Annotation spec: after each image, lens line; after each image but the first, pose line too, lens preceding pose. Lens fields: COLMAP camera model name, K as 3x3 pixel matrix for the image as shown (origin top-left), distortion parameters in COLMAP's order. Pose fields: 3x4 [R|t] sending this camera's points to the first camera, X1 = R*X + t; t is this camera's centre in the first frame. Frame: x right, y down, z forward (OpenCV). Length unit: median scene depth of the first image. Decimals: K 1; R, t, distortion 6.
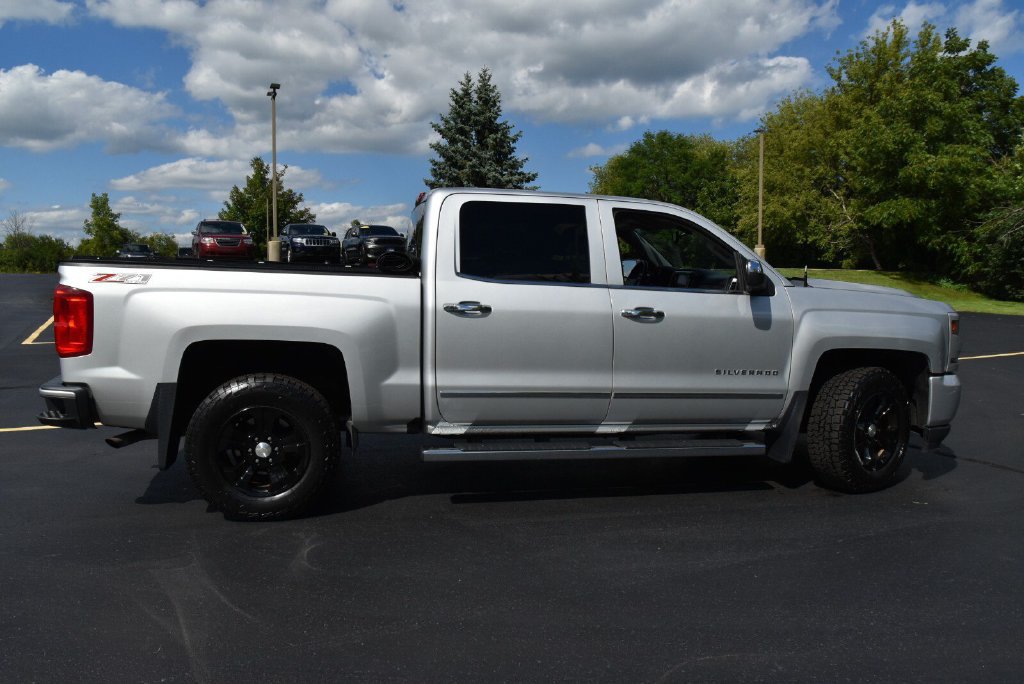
lens RADIAL K [[766.5, 0, 512.0], [0, 766.5, 342.0], [0, 0, 1]] dist [-0.041784, 0.030153]
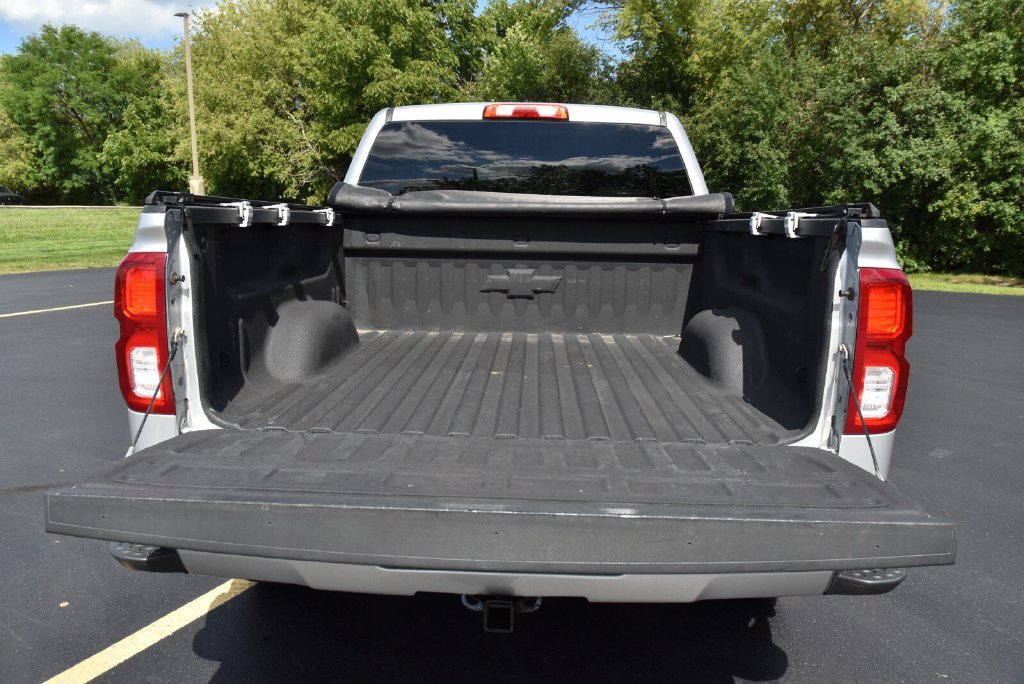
lens RADIAL K [[804.6, 0, 497.0], [0, 804.6, 344.5], [0, 0, 1]] dist [-0.007736, -0.006888]
pose [[0.803239, -0.102793, 0.586720, 0.070790], [0.059267, 0.993901, 0.092993, -0.017358], [-0.592701, -0.039922, 0.804432, 0.167150]]
